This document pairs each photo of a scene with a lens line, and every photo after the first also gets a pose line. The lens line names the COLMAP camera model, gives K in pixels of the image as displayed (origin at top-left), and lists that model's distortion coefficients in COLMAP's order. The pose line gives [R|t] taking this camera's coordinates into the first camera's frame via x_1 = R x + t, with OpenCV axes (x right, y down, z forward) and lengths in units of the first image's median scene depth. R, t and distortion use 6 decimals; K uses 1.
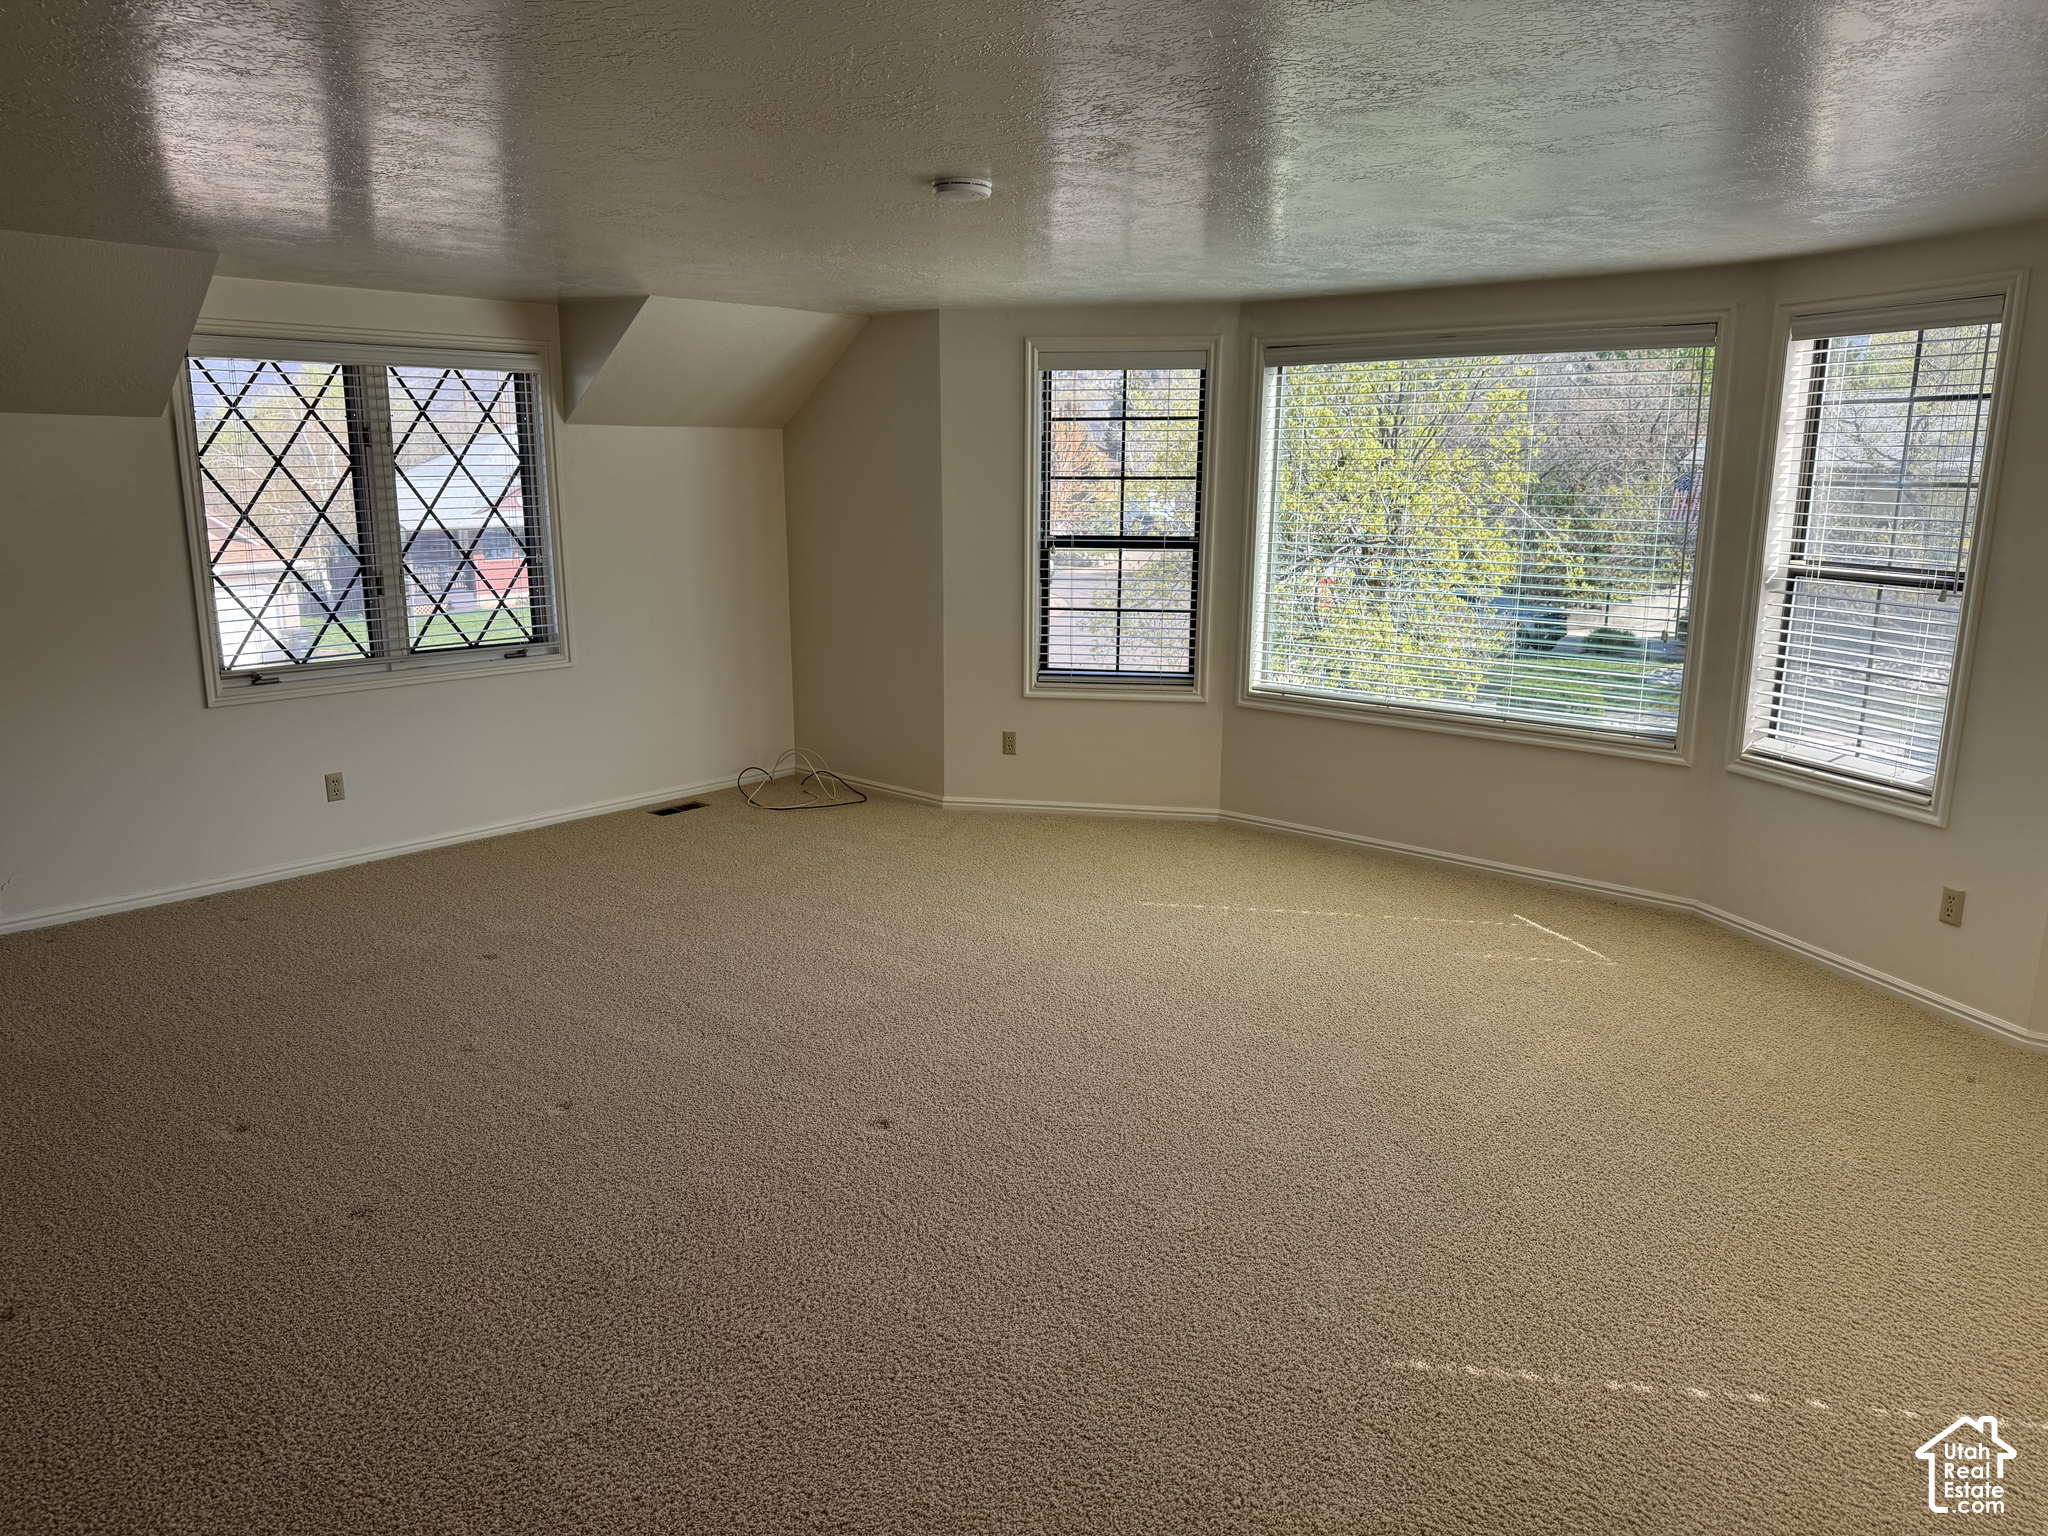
lens RADIAL K [[1479.4, 0, 1024.0], [0, 1479.4, 768.0], [0, 0, 1]] dist [0.035796, -0.001878]
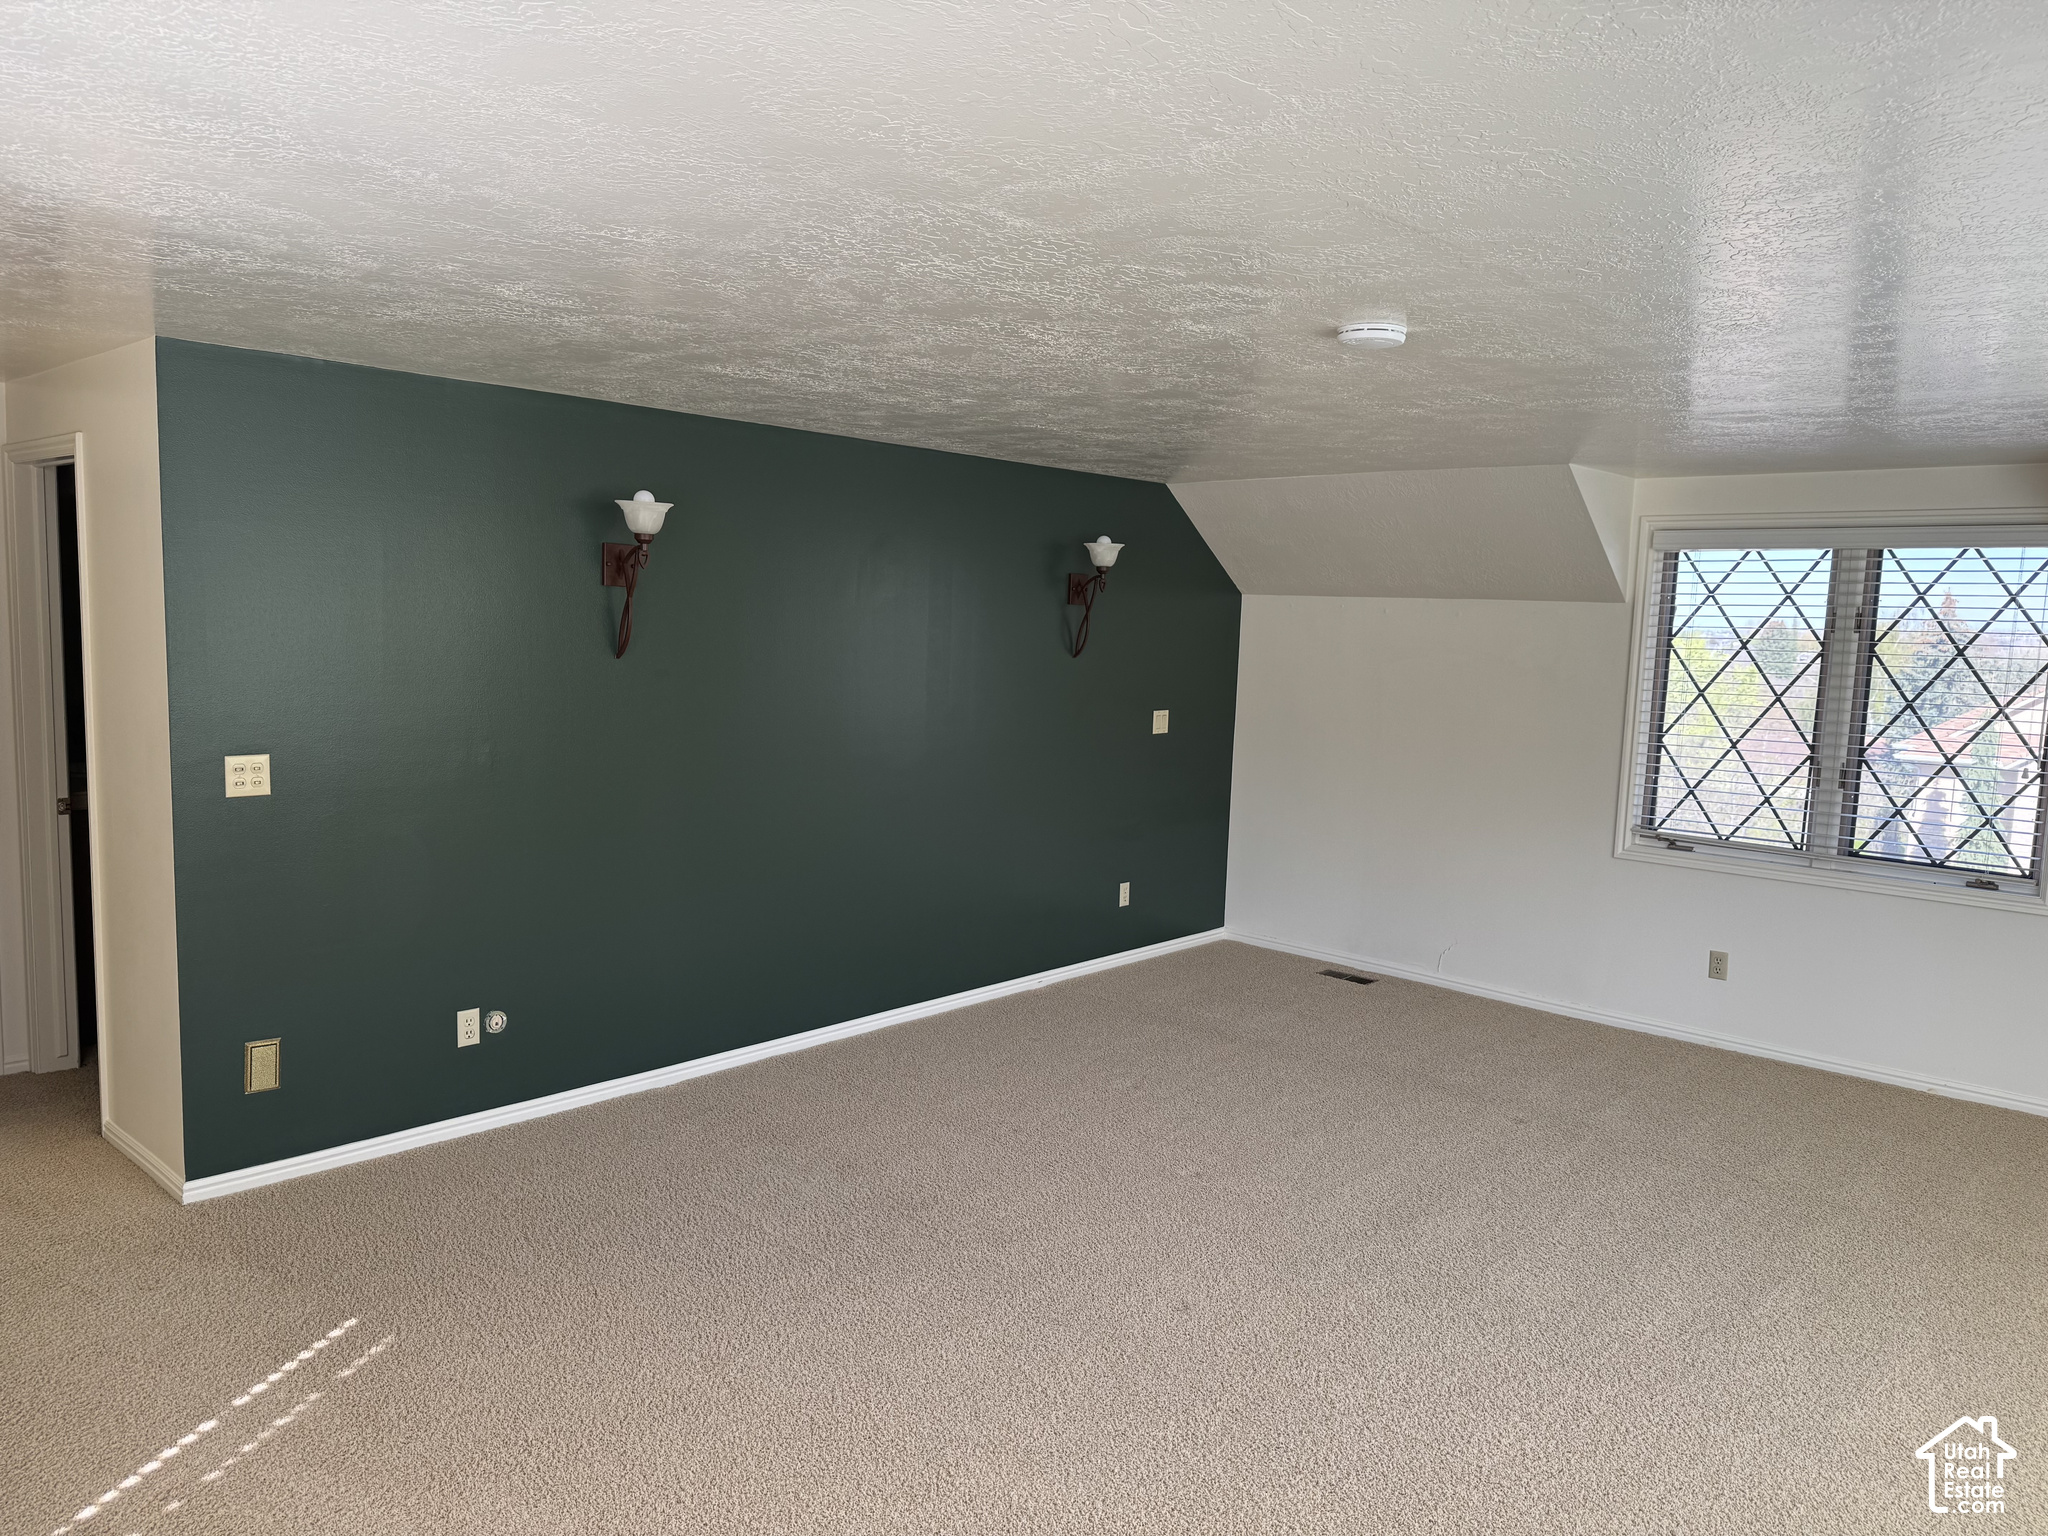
lens RADIAL K [[1447.4, 0, 1024.0], [0, 1447.4, 768.0], [0, 0, 1]] dist [0.040985, -0.047754]
pose [[-0.006849, 0.110783, -0.993821, 0.501793], [-0.235649, 0.965676, 0.109270, -0.113237], [0.971814, 0.234941, 0.019492, 0.505932]]
